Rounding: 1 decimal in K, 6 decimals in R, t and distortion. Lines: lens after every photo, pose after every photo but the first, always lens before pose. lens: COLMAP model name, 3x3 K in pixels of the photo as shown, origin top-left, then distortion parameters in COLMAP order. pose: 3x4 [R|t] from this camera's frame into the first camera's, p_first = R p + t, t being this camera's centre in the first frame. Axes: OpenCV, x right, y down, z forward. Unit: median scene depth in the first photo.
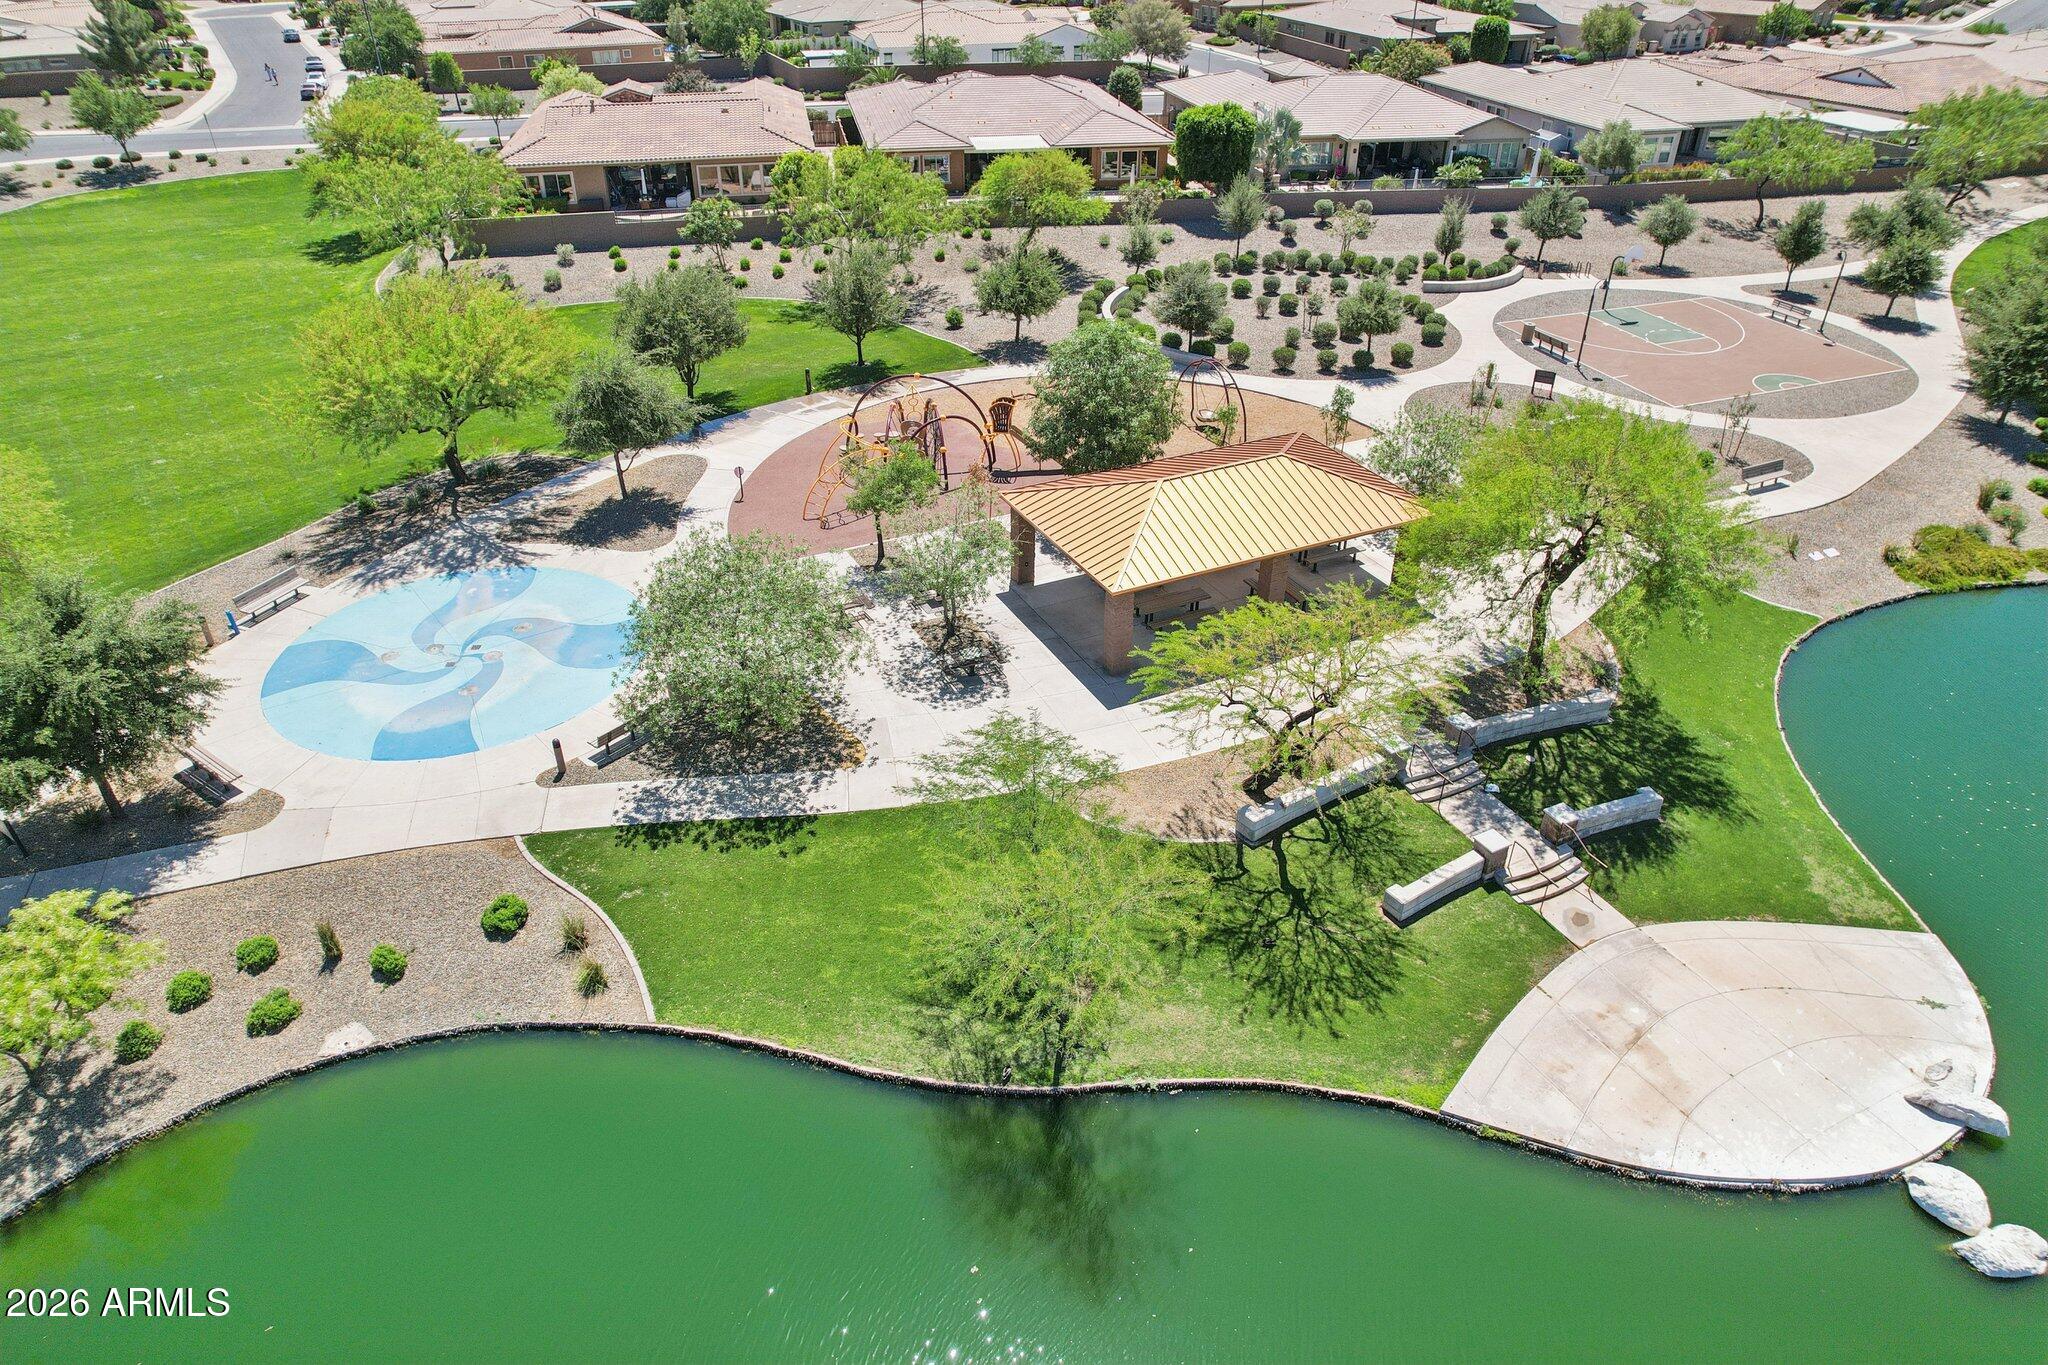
lens RADIAL K [[1308.2, 0, 1024.0], [0, 1308.2, 682.5], [0, 0, 1]] dist [-0.080394, 0.071674]
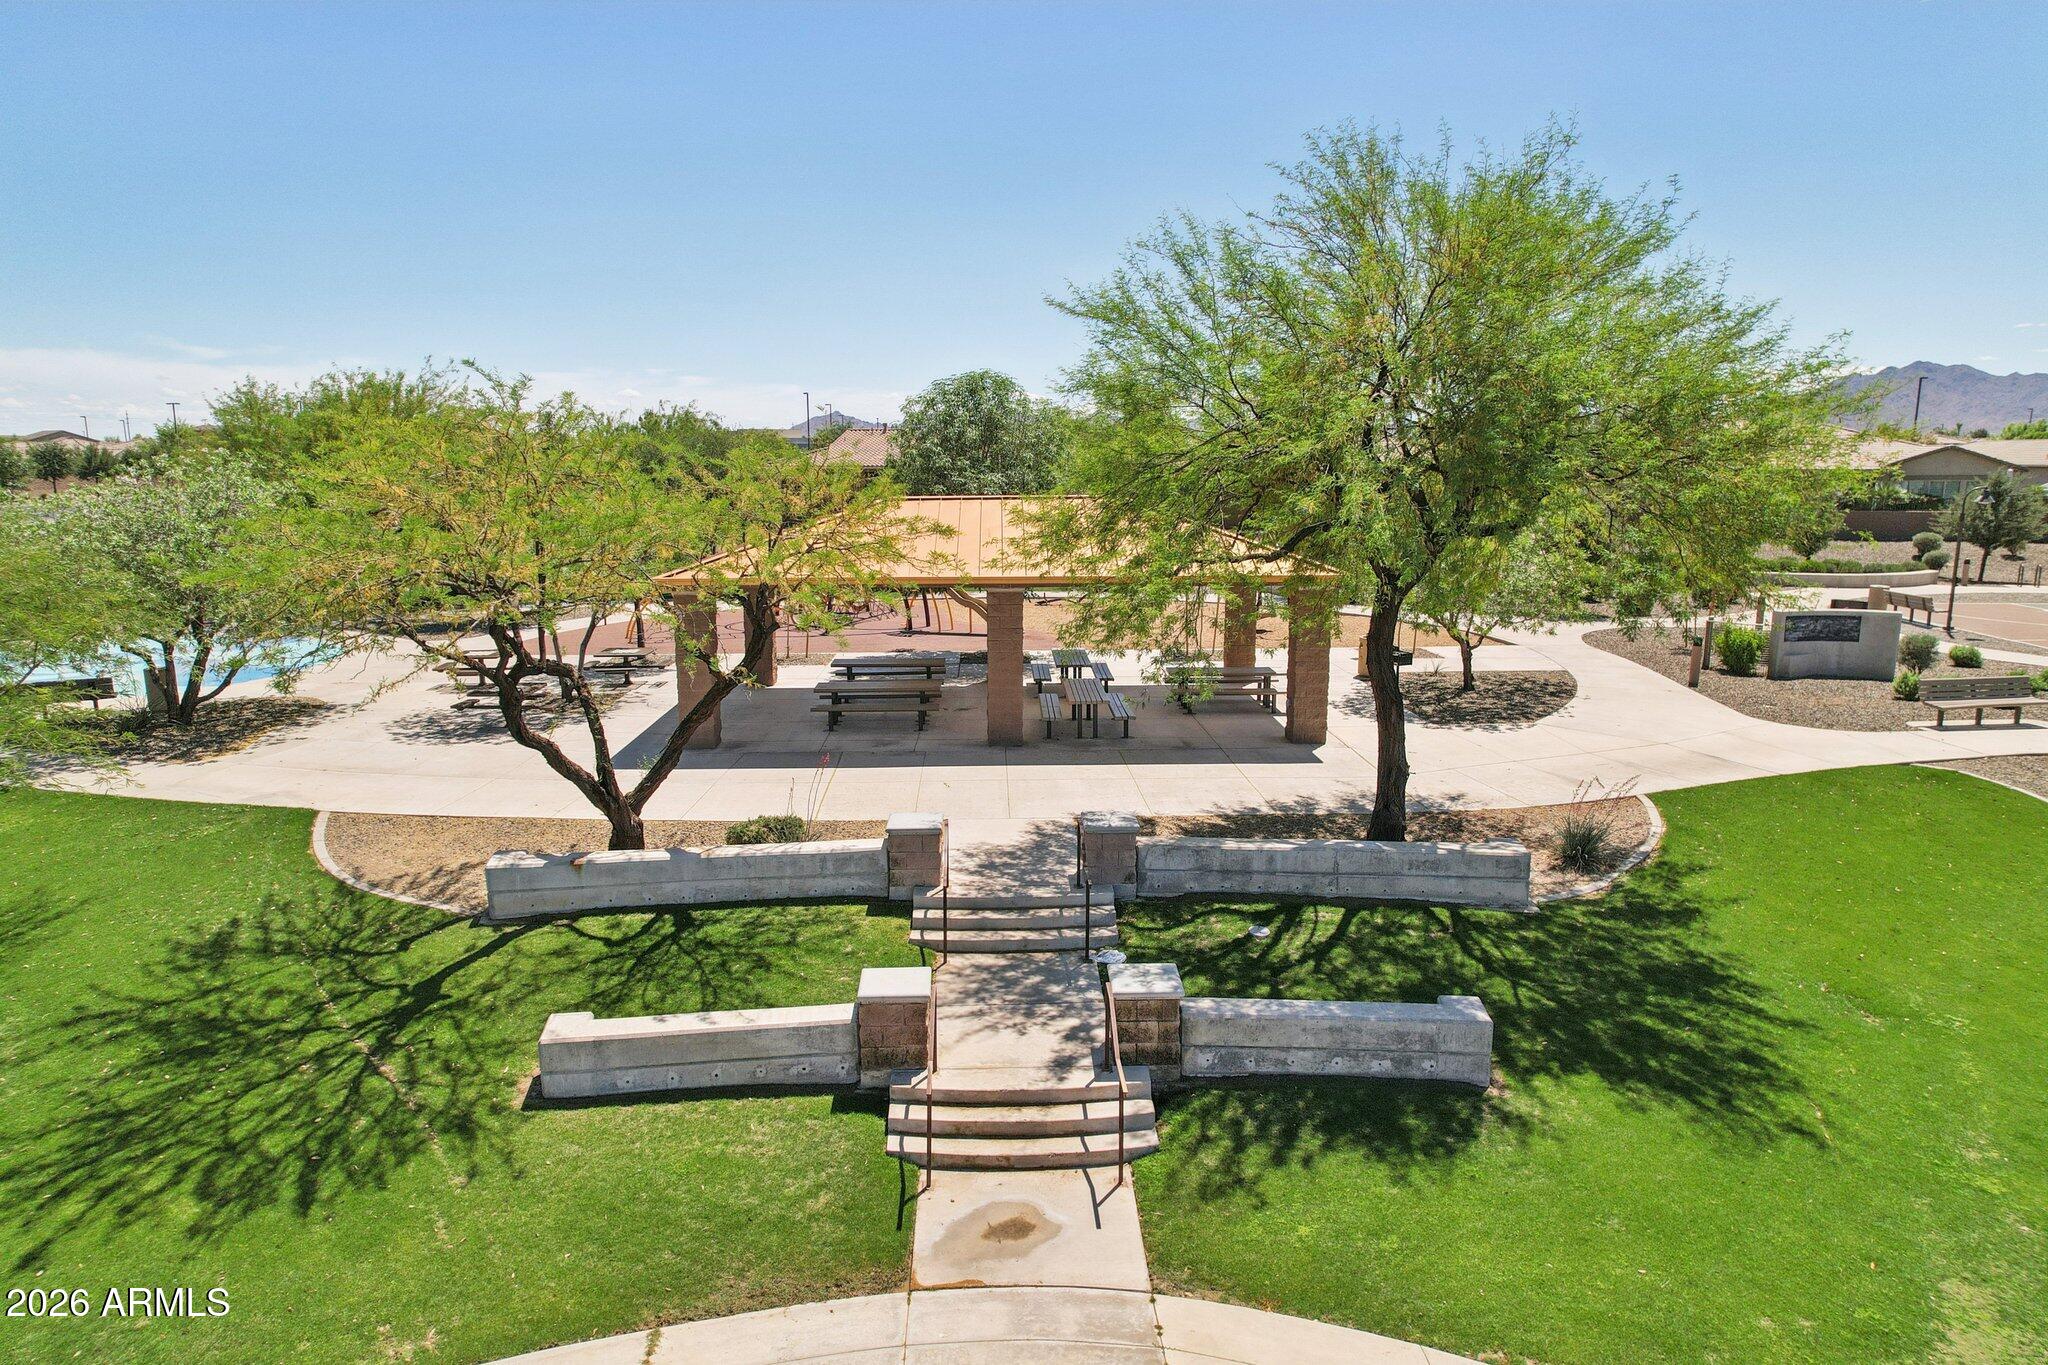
lens RADIAL K [[1308.2, 0, 1024.0], [0, 1308.2, 682.5], [0, 0, 1]] dist [-0.080394, 0.071674]
pose [[0.910127, 0.066185, -0.409008, 0.513168], [-0.216846, 0.917256, -0.334096, 0.150376], [0.353053, 0.392761, 0.849171, 0.604636]]
